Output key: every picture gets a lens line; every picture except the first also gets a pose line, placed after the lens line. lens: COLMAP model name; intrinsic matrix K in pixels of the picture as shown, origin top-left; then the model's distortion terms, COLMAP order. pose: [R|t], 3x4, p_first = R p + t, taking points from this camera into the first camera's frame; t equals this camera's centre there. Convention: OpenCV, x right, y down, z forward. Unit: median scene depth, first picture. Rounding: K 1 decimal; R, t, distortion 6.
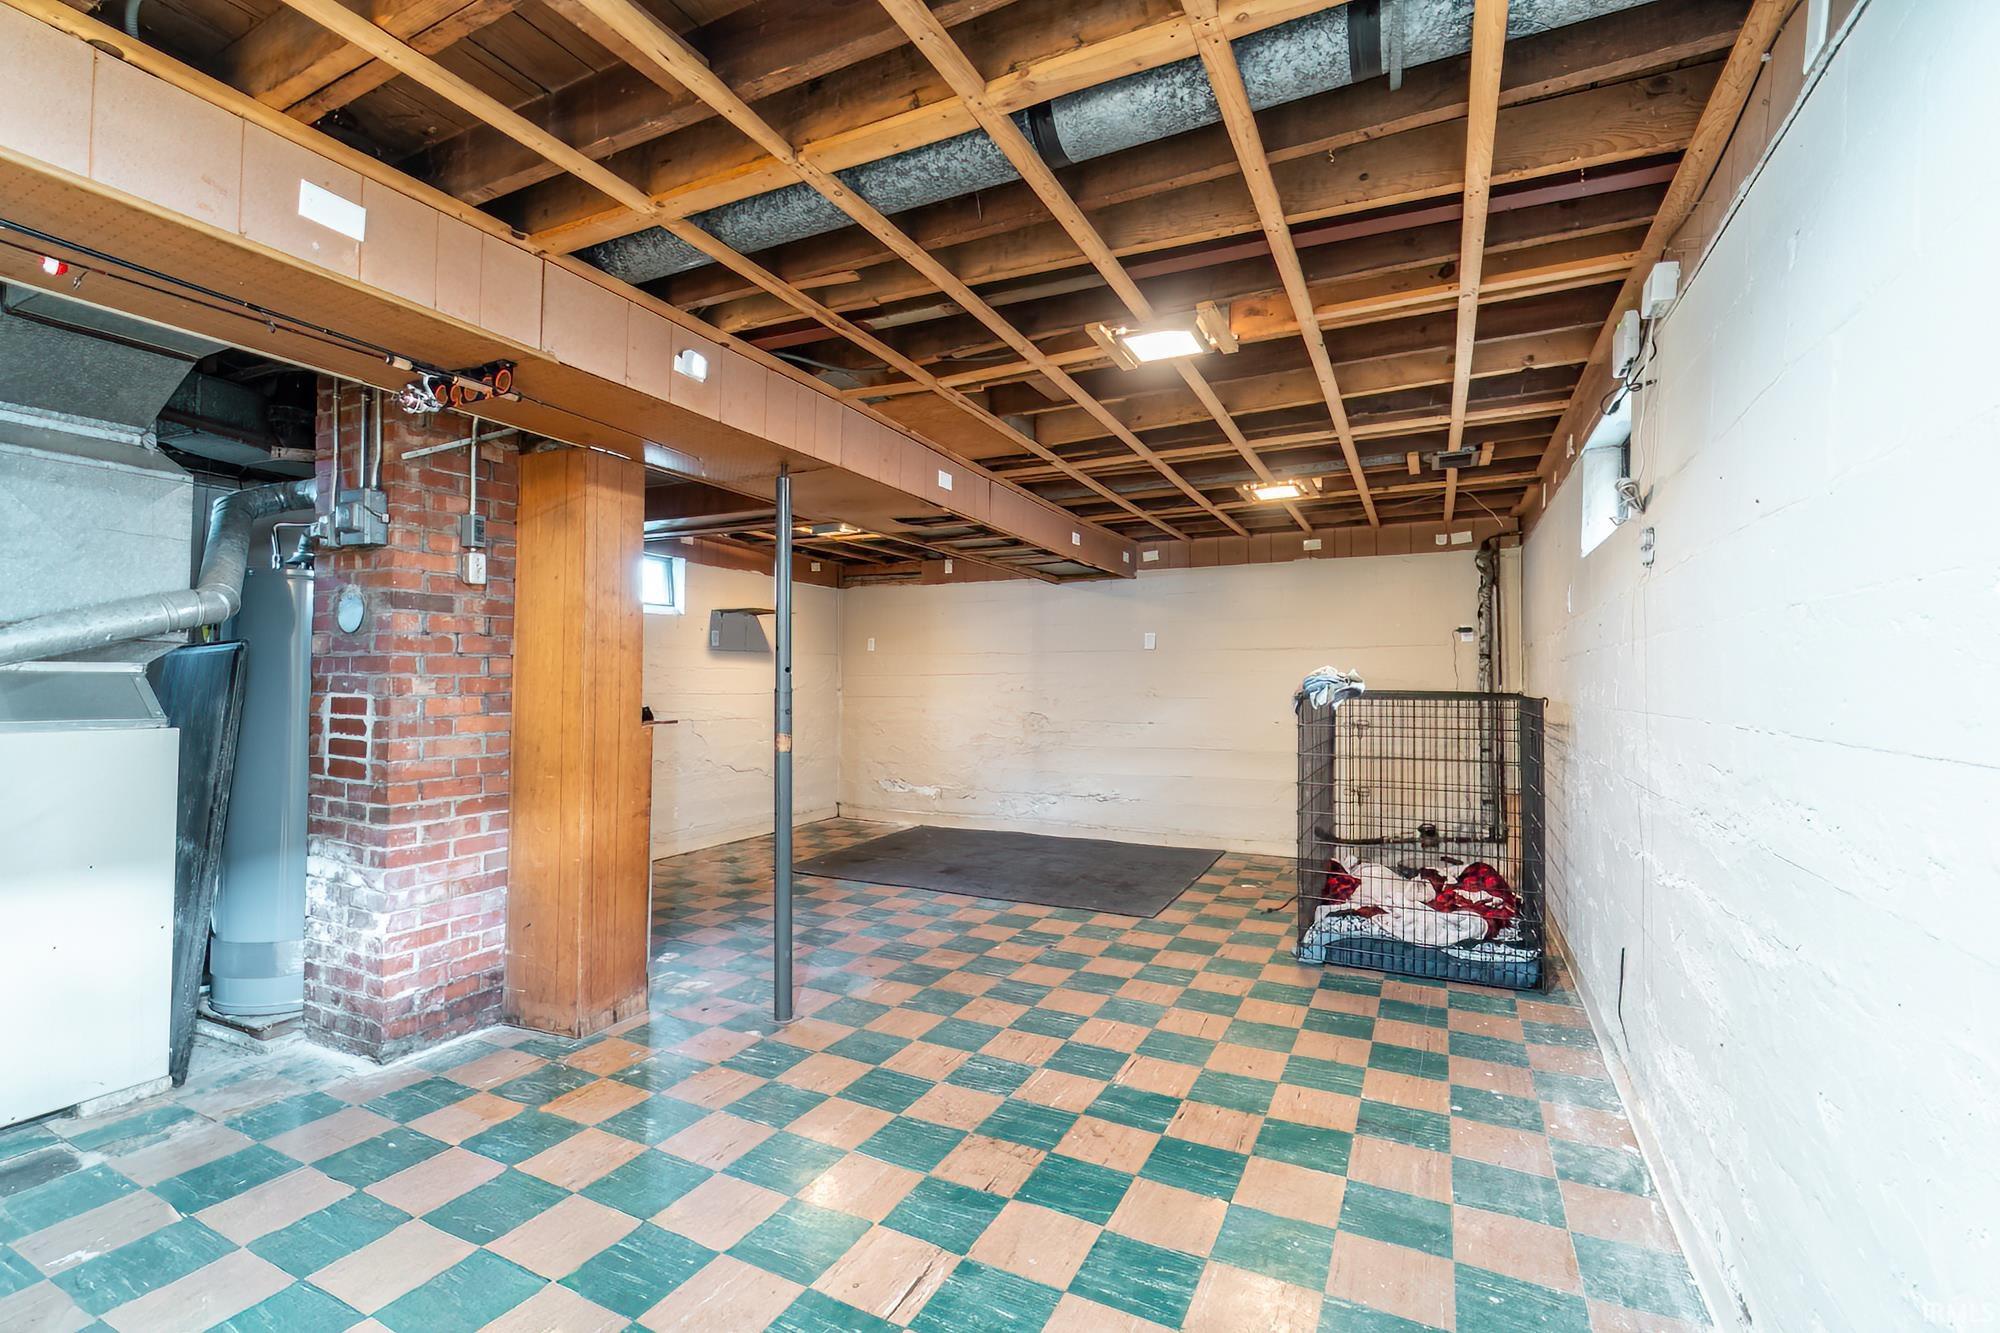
lens RADIAL K [[904.5, 0, 1000.0], [0, 904.5, 666.5], [0, 0, 1]] dist [0.002717, 0.000550]
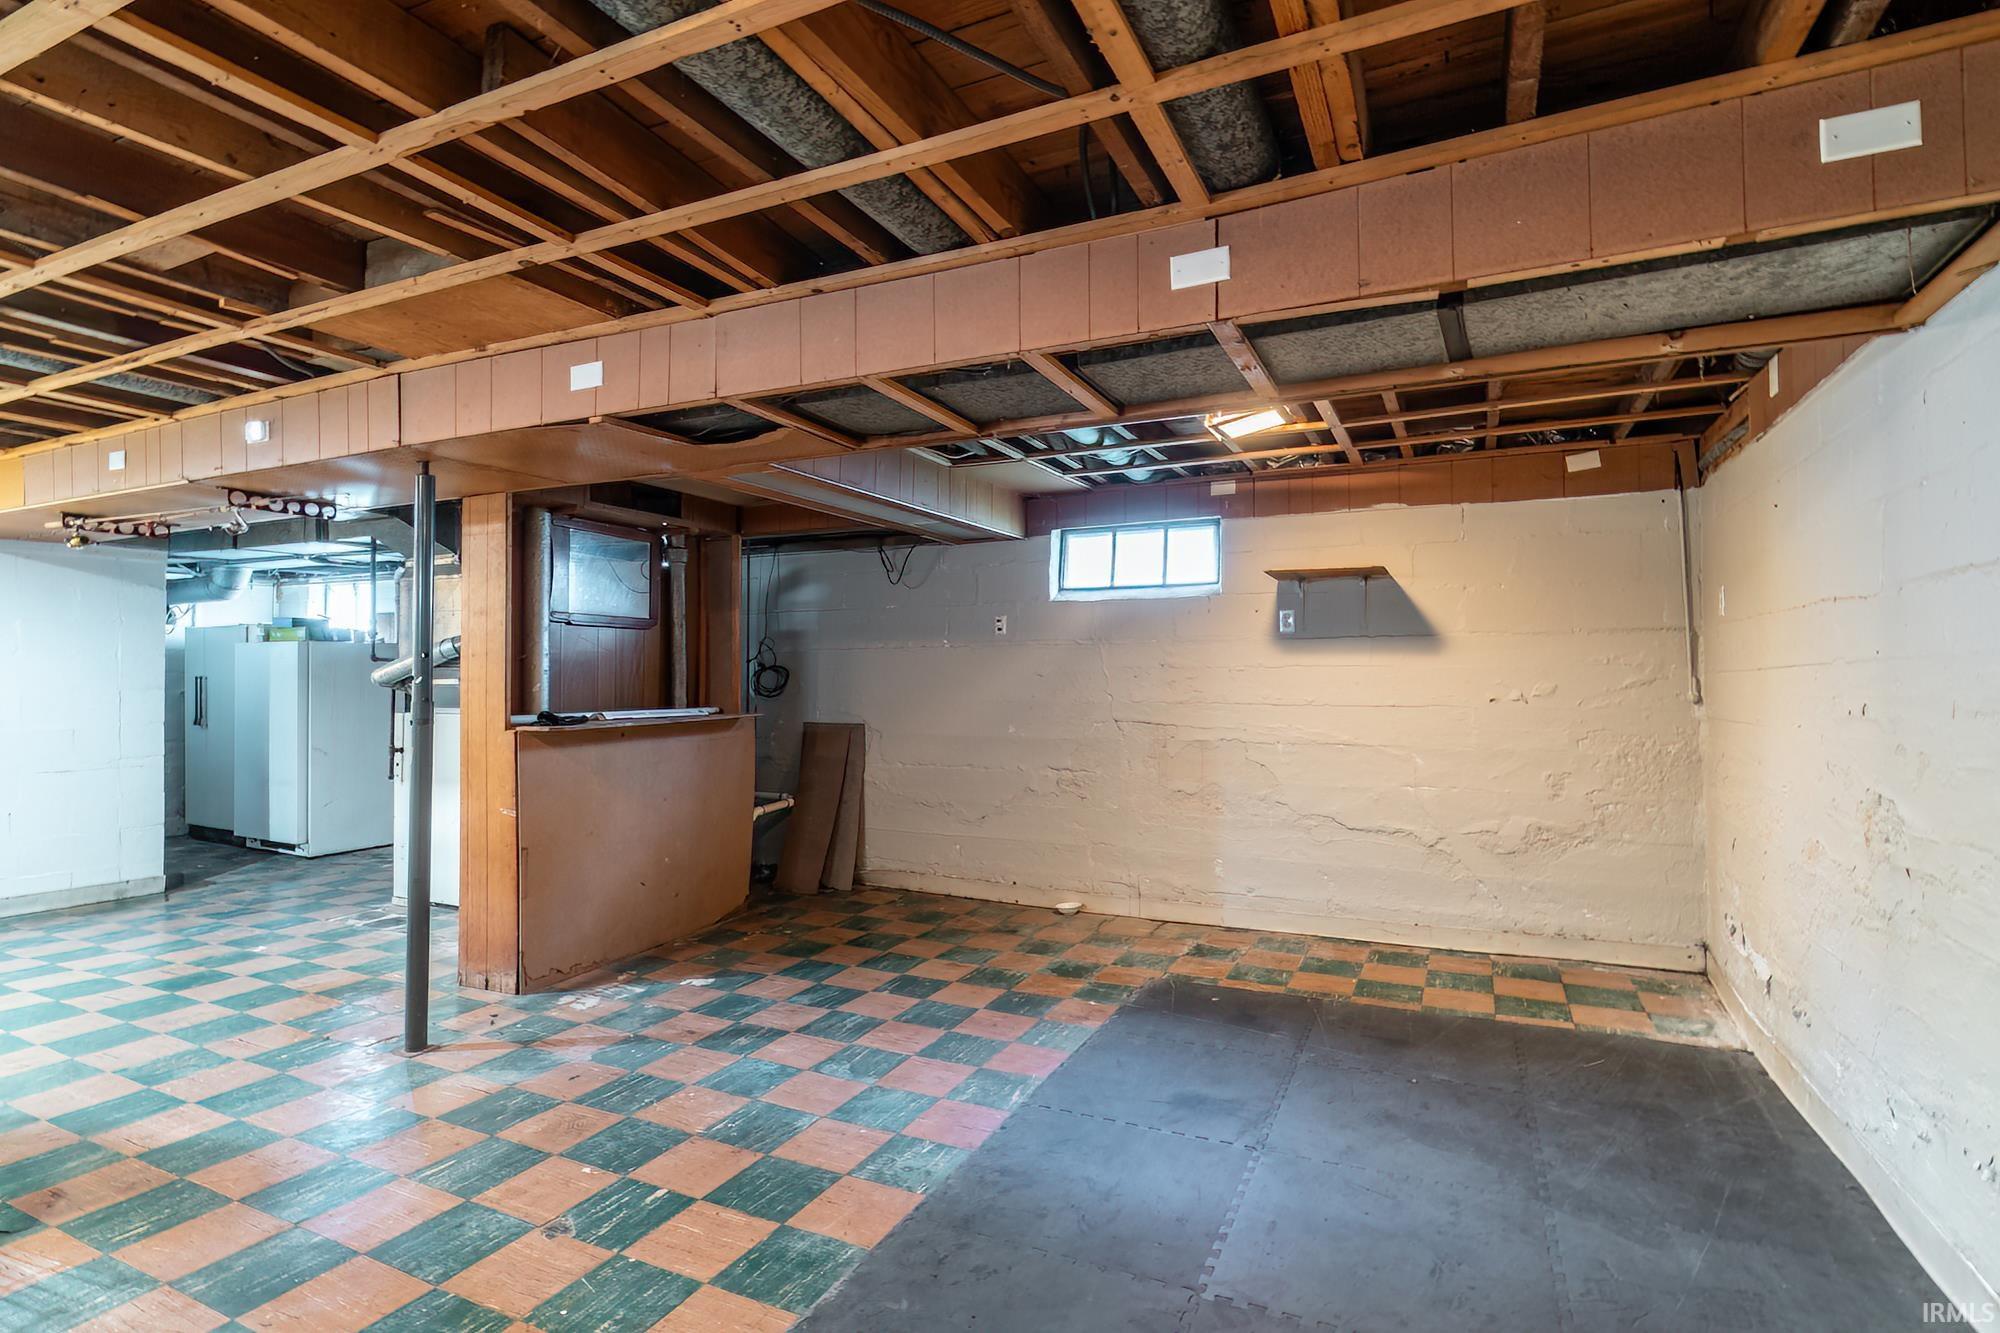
lens RADIAL K [[904.5, 0, 1000.0], [0, 904.5, 666.5], [0, 0, 1]] dist [0.002717, 0.000550]
pose [[0.007084, -0.026605, -0.999621, 0.594780], [0.024051, 0.999361, -0.026428, 0.025133], [0.999686, -0.023855, 0.007719, 1.331856]]
